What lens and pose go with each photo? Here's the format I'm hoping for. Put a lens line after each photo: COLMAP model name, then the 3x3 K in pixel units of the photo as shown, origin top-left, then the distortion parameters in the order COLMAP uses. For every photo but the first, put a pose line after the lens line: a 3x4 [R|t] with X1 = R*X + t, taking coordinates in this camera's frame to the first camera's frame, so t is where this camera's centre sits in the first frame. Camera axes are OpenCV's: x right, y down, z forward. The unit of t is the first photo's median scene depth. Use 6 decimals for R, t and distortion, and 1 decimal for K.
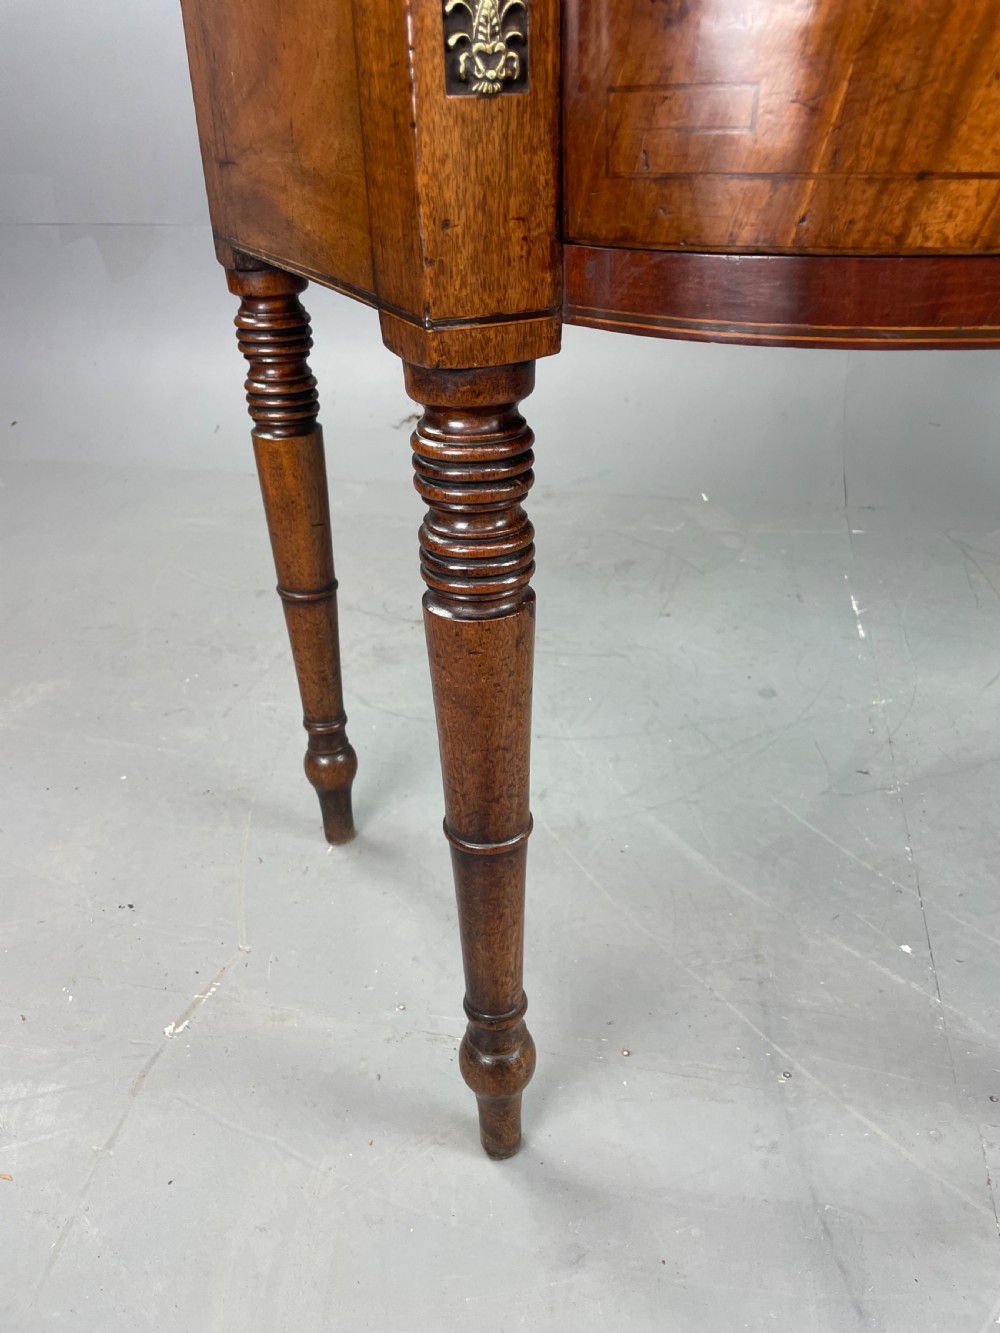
lens RADIAL K [[1044.5, 0, 505.6], [0, 1044.5, 651.9], [0, 0, 1]] dist [0.058404, -0.098308]
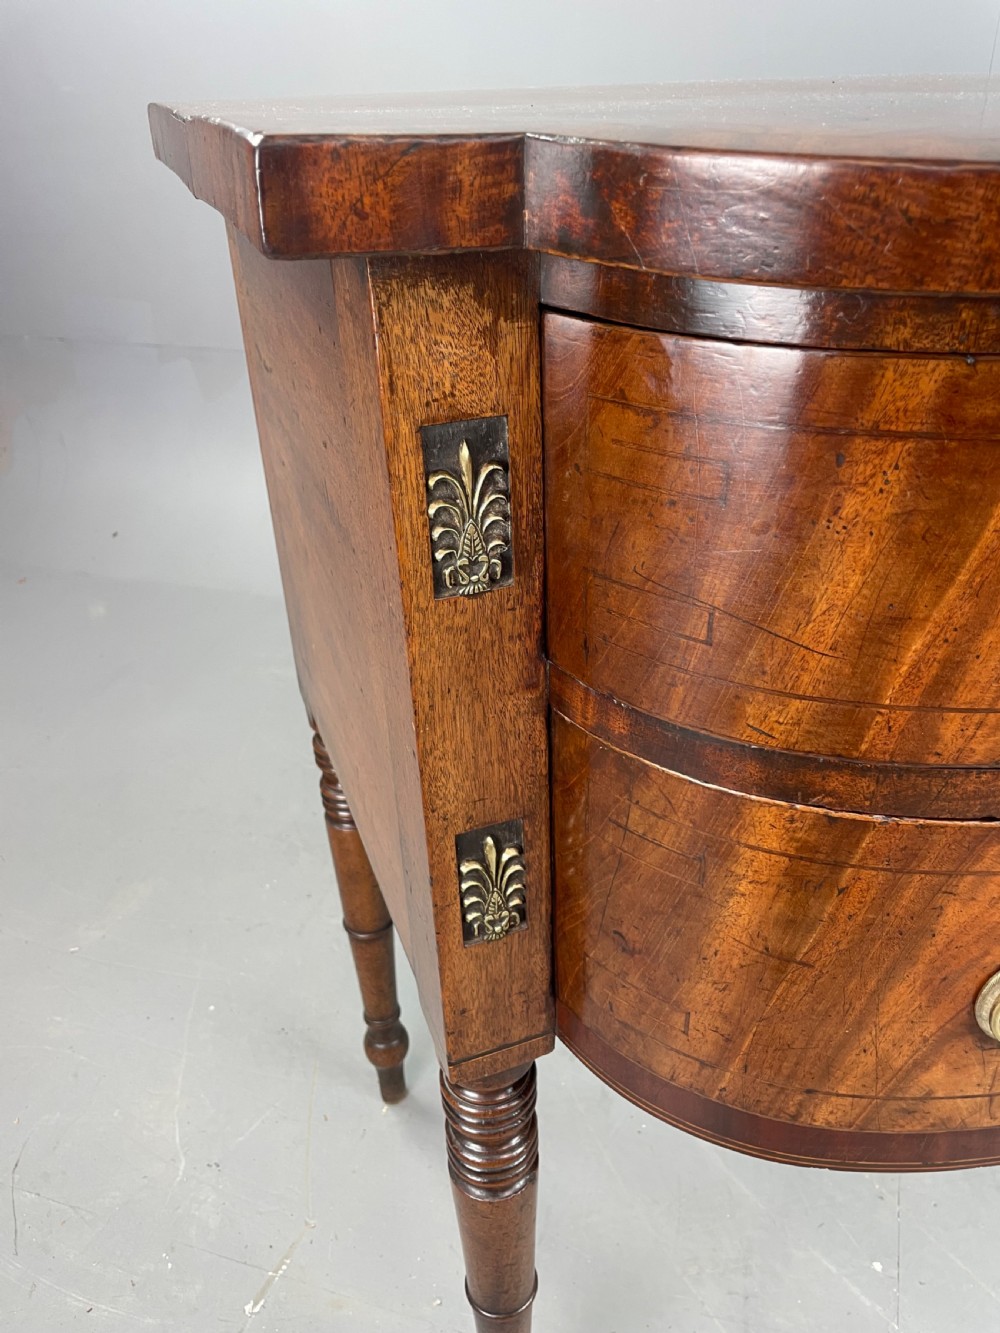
lens RADIAL K [[1044.5, 0, 499.3], [0, 1044.5, 659.9], [0, 0, 1]] dist [0.058404, -0.098308]
pose [[0.996556, 0.032569, -0.076254, 0.037880], [-0.028243, 0.997967, 0.057141, -0.467836], [0.077960, -0.054790, 0.995450, -0.147466]]
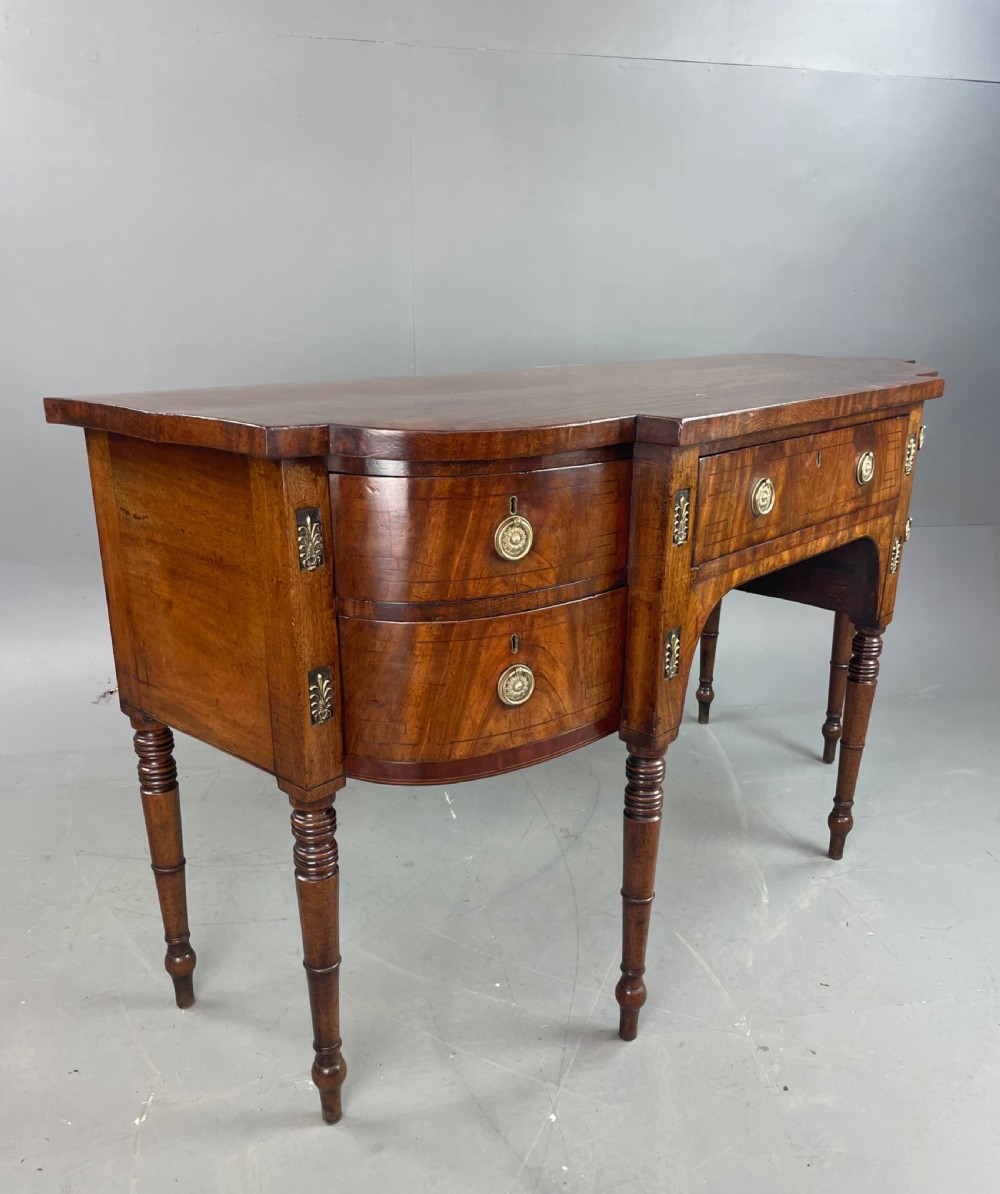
lens RADIAL K [[1030.9, 0, 519.8], [0, 1030.9, 652.0], [0, 0, 1]] dist [0.063964, -0.070463]
pose [[0.912757, -0.107759, 0.394035, -0.340120], [0.160712, 0.981522, -0.103858, -0.154186], [-0.375562, 0.158123, 0.913209, -1.066609]]
